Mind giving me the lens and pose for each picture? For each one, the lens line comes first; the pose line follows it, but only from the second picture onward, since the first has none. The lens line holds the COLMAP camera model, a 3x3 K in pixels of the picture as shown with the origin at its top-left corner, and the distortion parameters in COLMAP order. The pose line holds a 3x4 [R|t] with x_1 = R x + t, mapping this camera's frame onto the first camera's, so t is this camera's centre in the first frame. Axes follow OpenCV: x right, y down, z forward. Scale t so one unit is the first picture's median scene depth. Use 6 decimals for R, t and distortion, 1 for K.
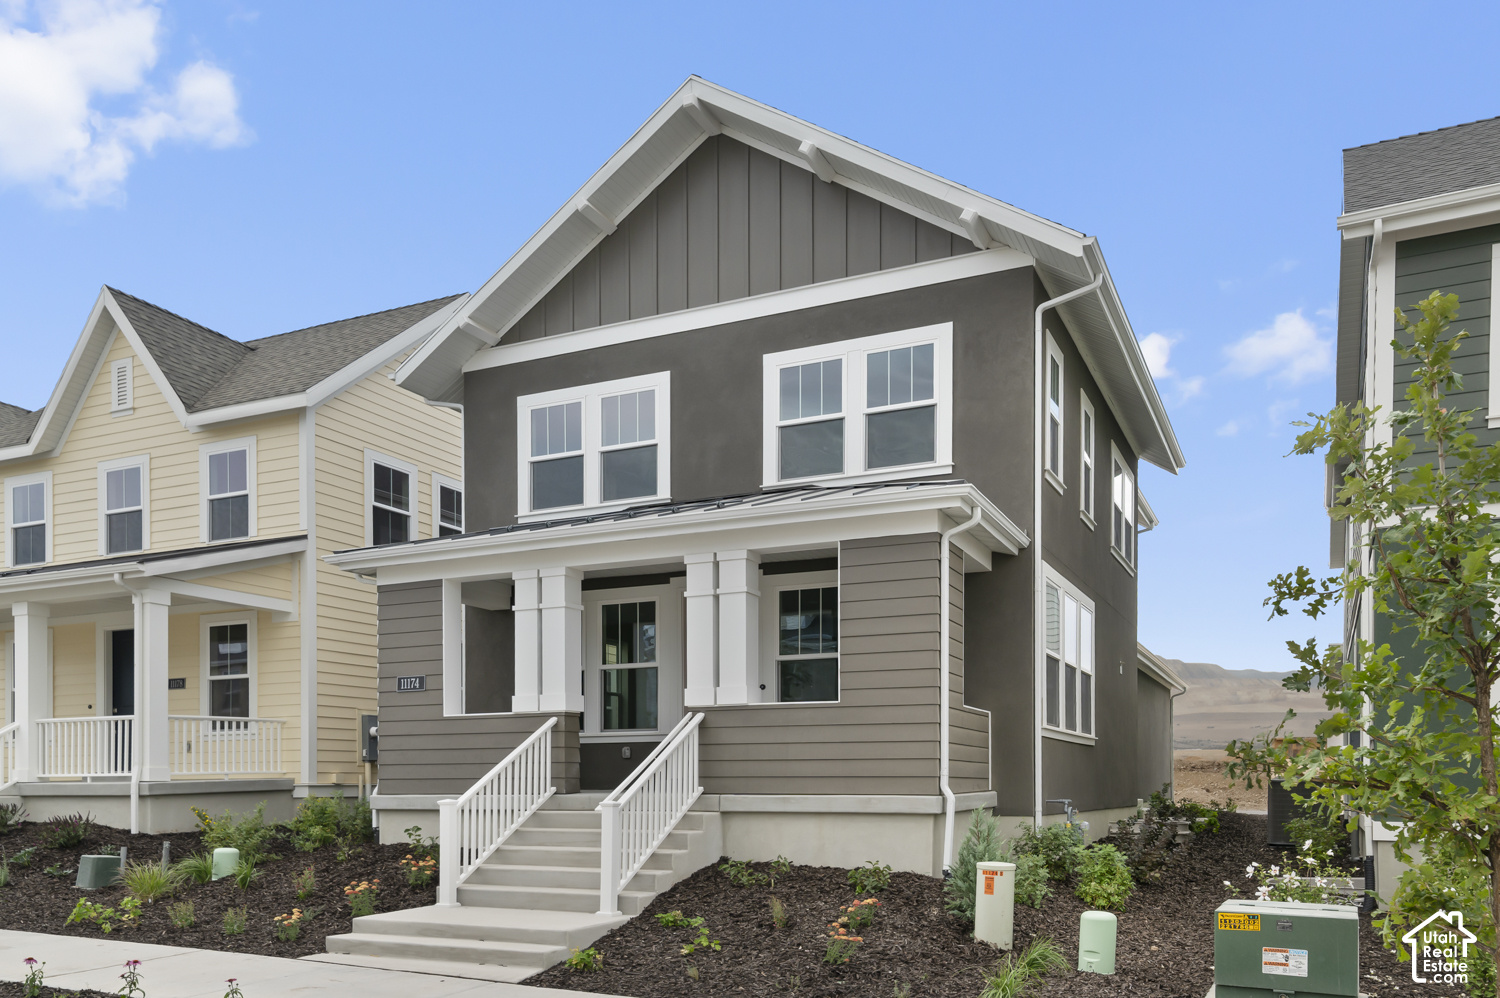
lens RADIAL K [[1132.5, 0, 754.4], [0, 1132.5, 526.5], [0, 0, 1]] dist [0.006507, 0.003679]
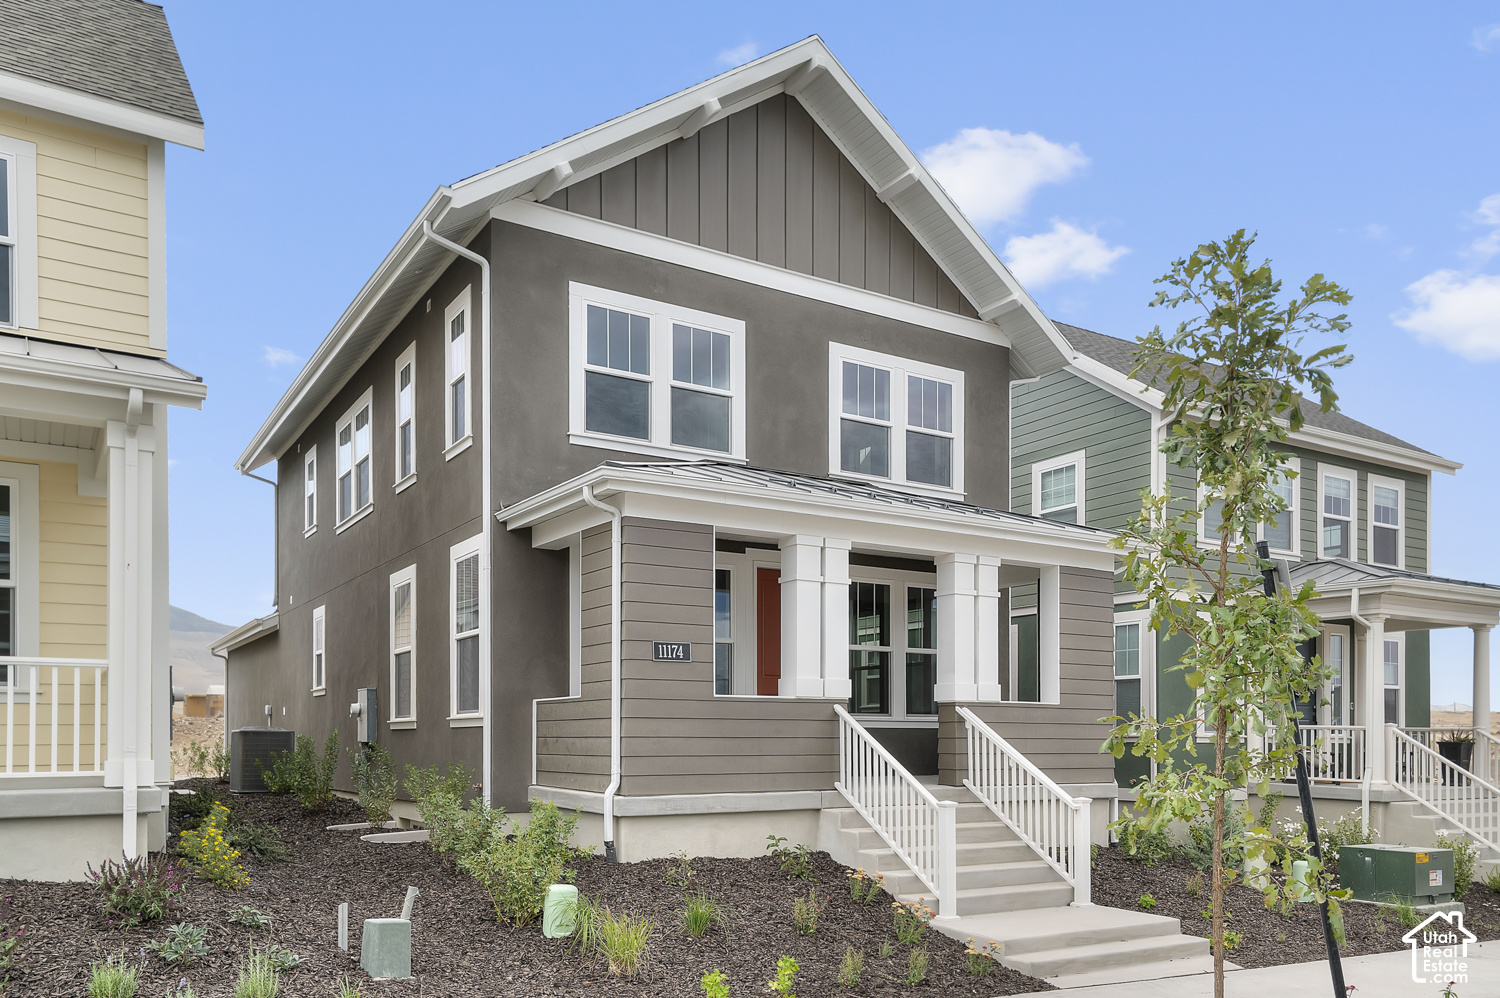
lens RADIAL K [[1141.8, 0, 750.0], [0, 1141.8, 499.0], [0, 0, 1]] dist [0.005544, 0.002037]
pose [[0.541707, 0.174444, 0.822267, -0.840945], [-0.193262, 0.977869, -0.080134, 0.079915], [-0.818048, -0.115504, 0.563432, 0.475095]]
